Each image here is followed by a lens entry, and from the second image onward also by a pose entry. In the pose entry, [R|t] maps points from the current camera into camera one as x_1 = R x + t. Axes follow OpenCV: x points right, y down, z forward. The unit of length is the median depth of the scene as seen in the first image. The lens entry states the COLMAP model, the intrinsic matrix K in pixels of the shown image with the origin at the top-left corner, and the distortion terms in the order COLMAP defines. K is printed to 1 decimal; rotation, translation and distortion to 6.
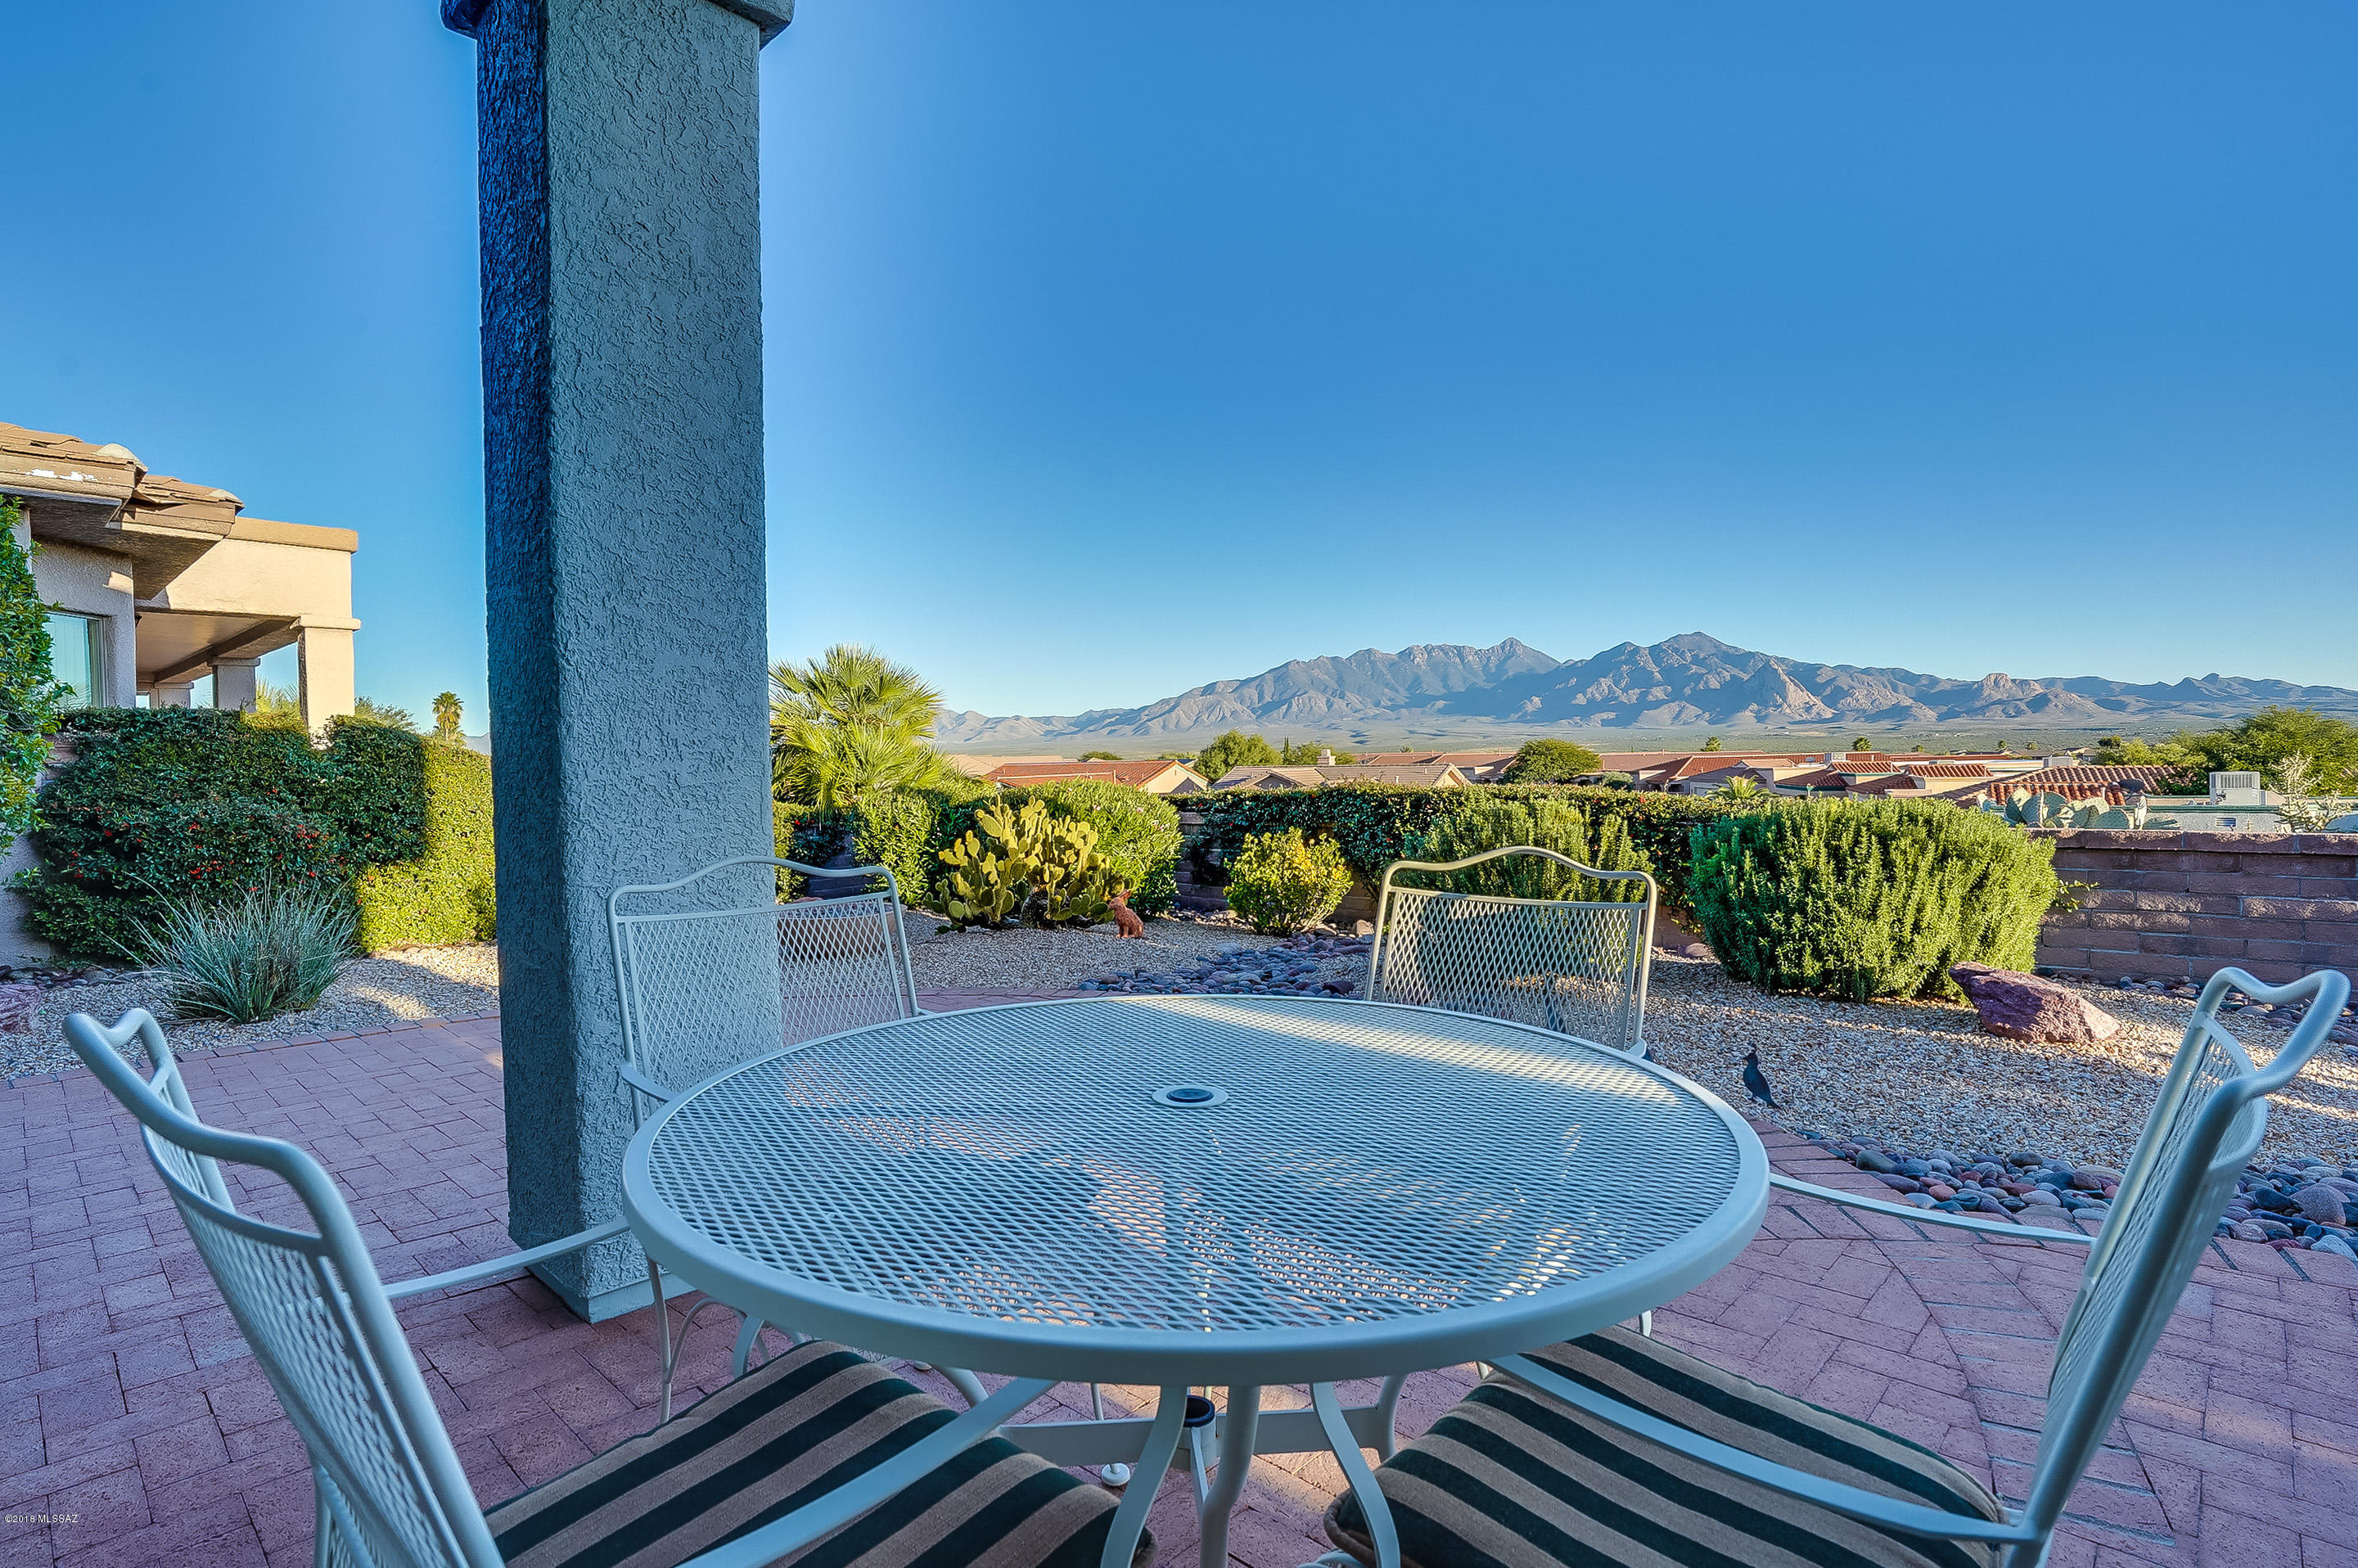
lens RADIAL K [[1158.0, 0, 1173.1], [0, 1158.0, 771.8], [0, 0, 1]] dist [-0.048069, 0.014118]
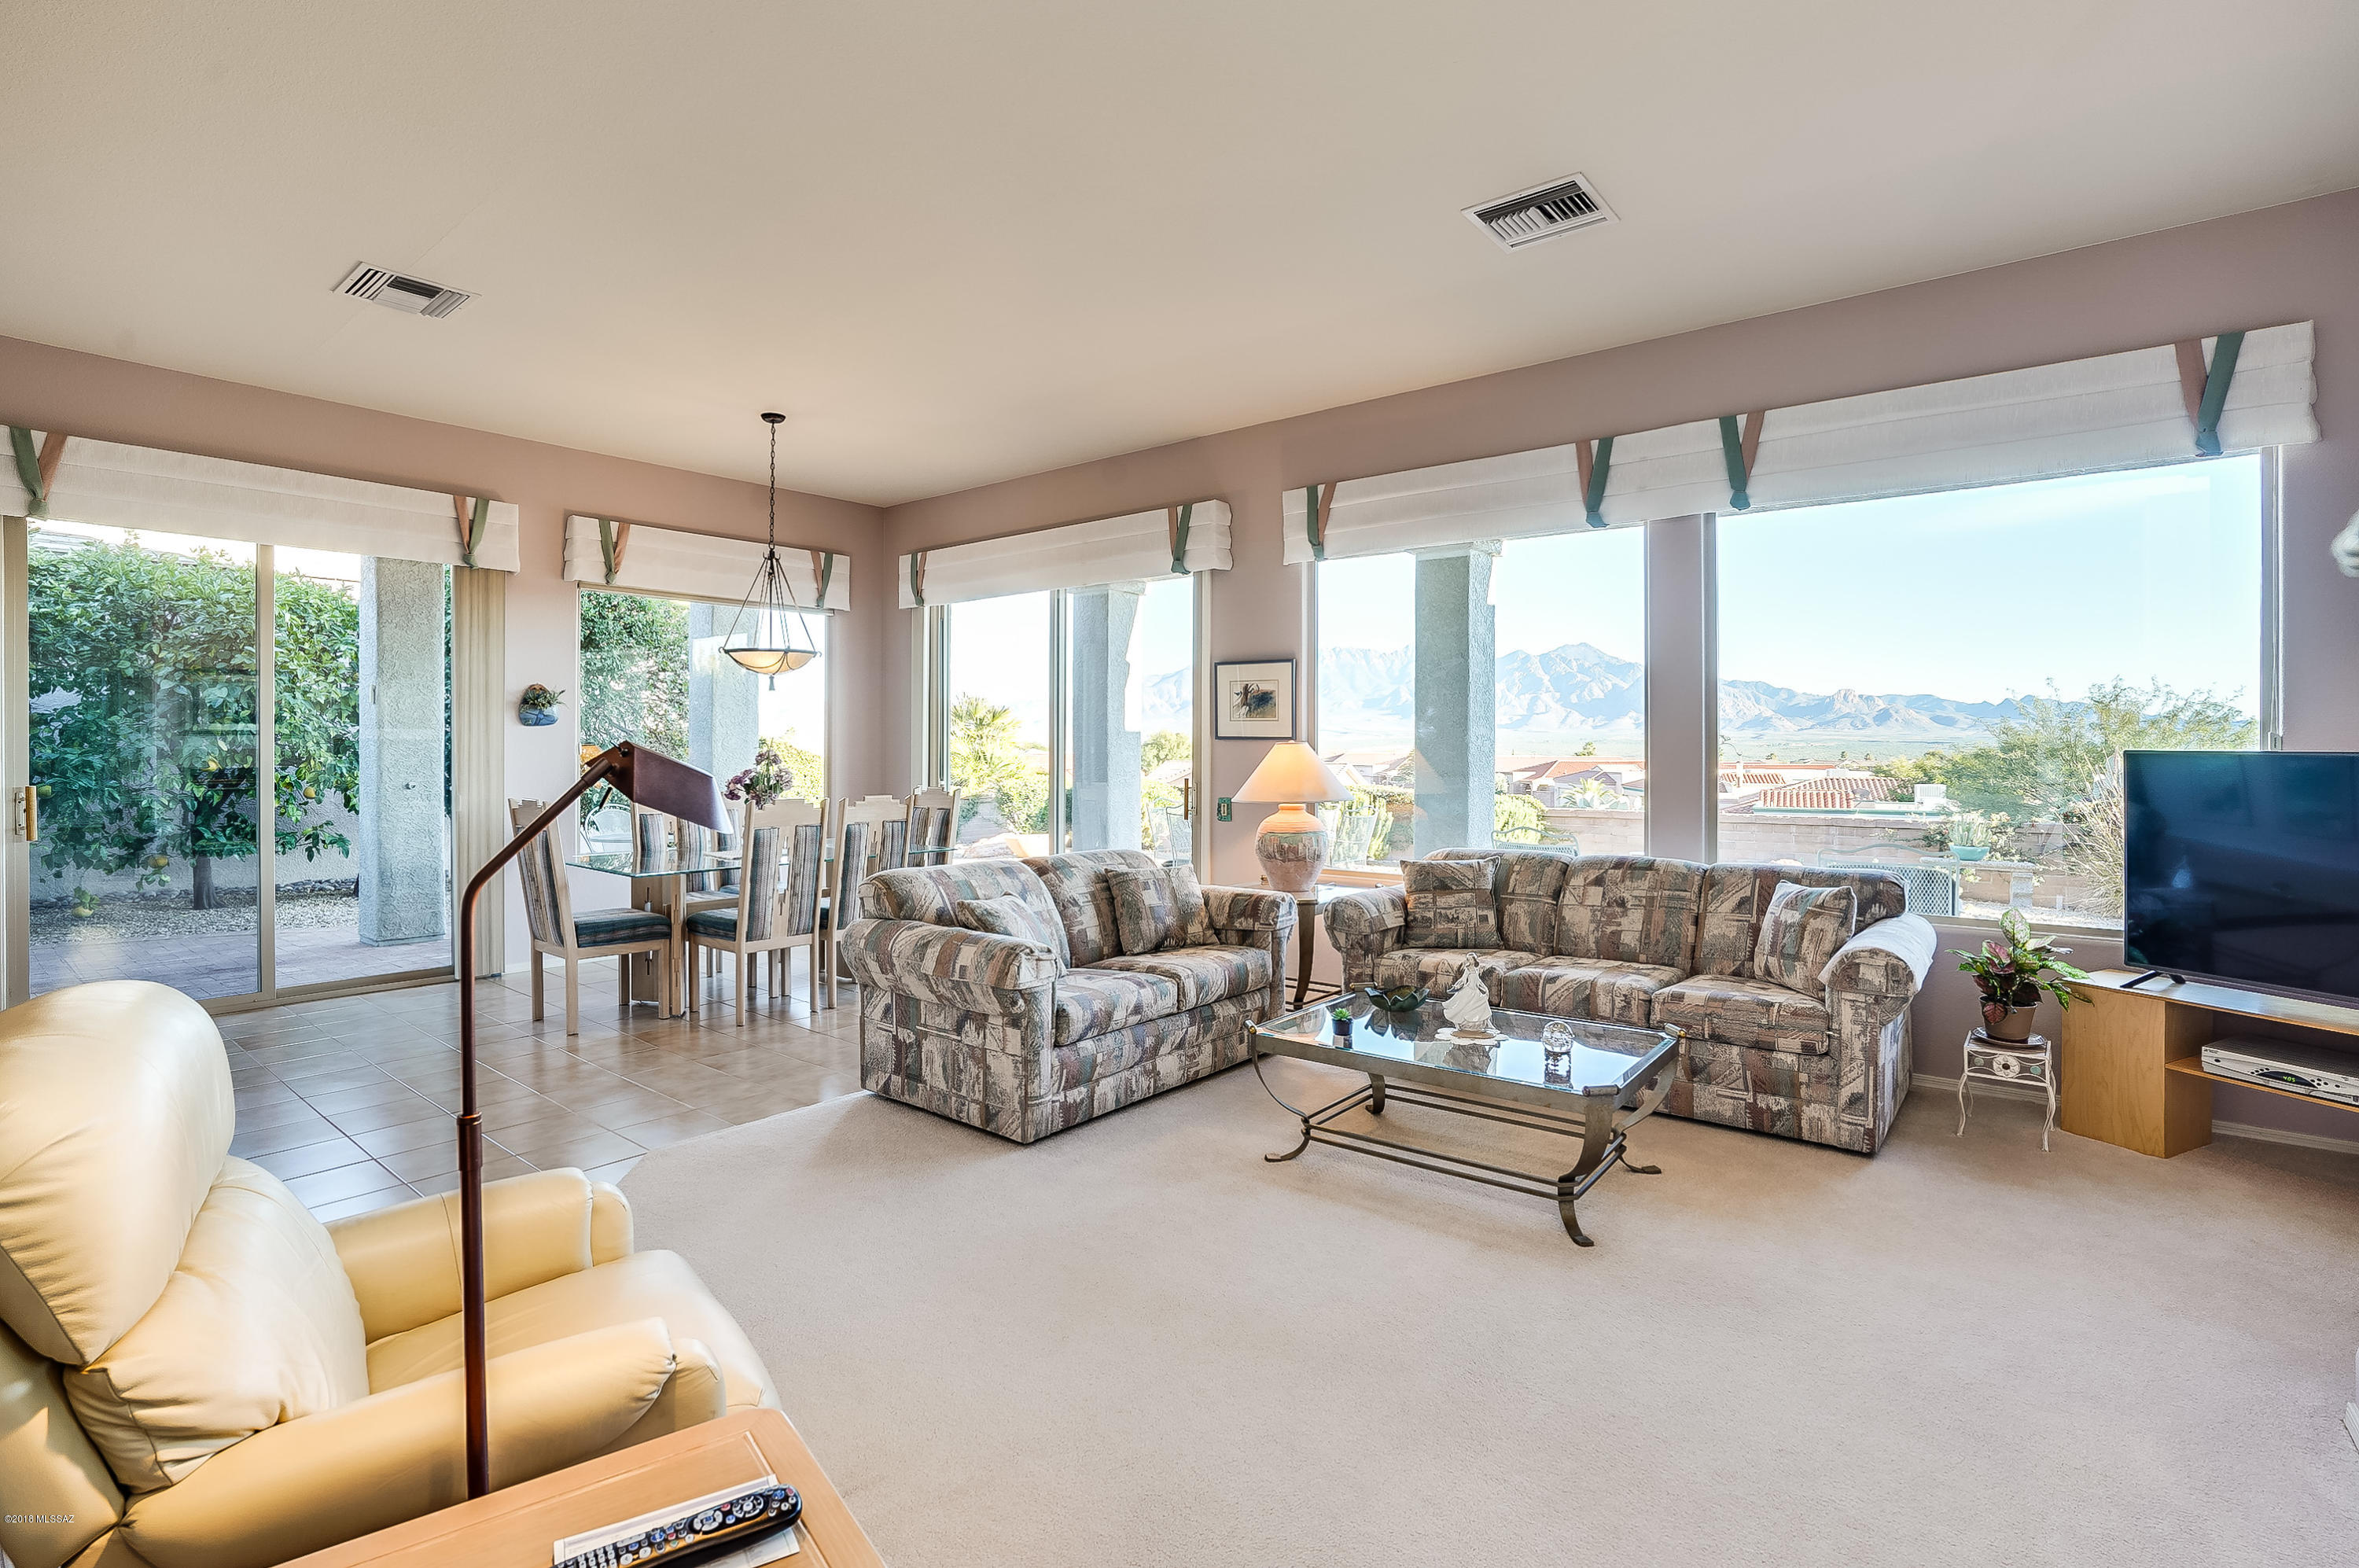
lens RADIAL K [[1095.9, 0, 1187.5], [0, 1095.9, 755.2], [0, 0, 1]] dist [-0.054260, 0.015852]
pose [[0.996186, 0.024361, 0.083780, -0.187397], [-0.023794, 0.999687, -0.007759, -0.021353], [-0.083943, 0.005736, 0.996454, -1.063670]]
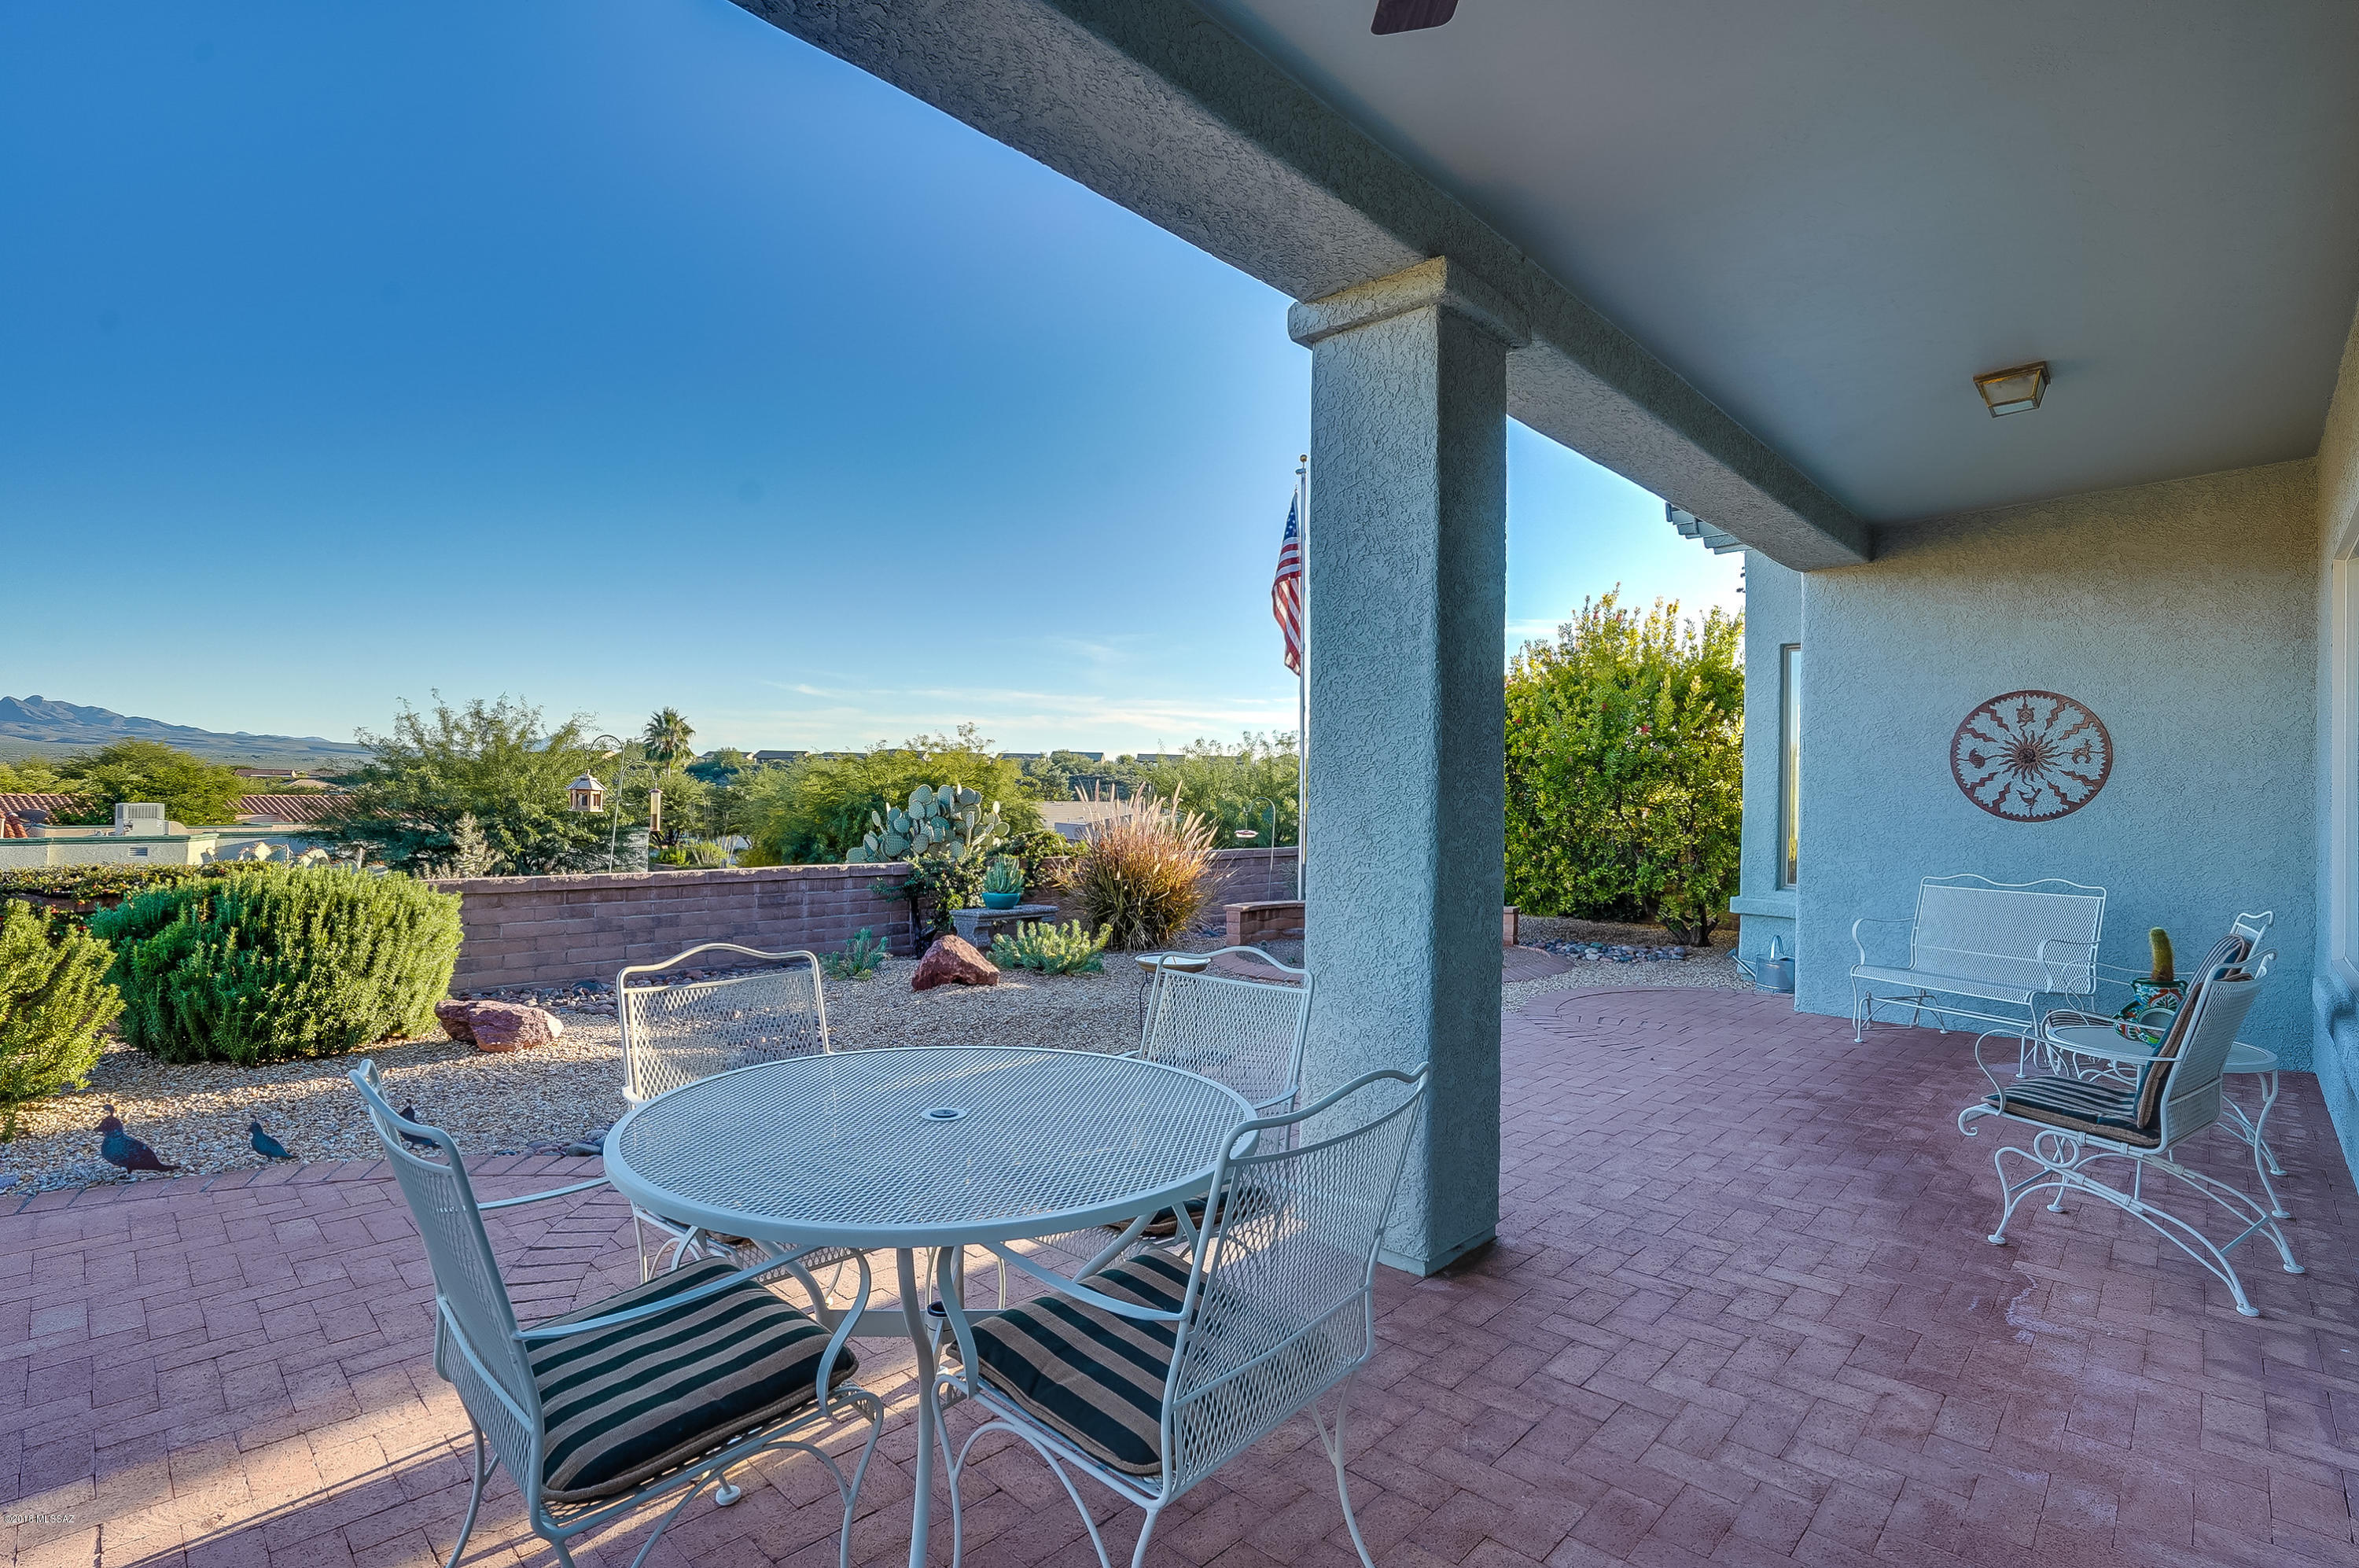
lens RADIAL K [[1095.9, 0, 1171.0], [0, 1095.9, 746.8], [0, 0, 1]] dist [-0.054260, 0.015852]
pose [[0.001353, 0.060898, 0.998143, -0.303852], [-0.012966, 0.998061, -0.060876, -0.029504], [-0.999915, -0.012859, 0.002140, 0.138501]]
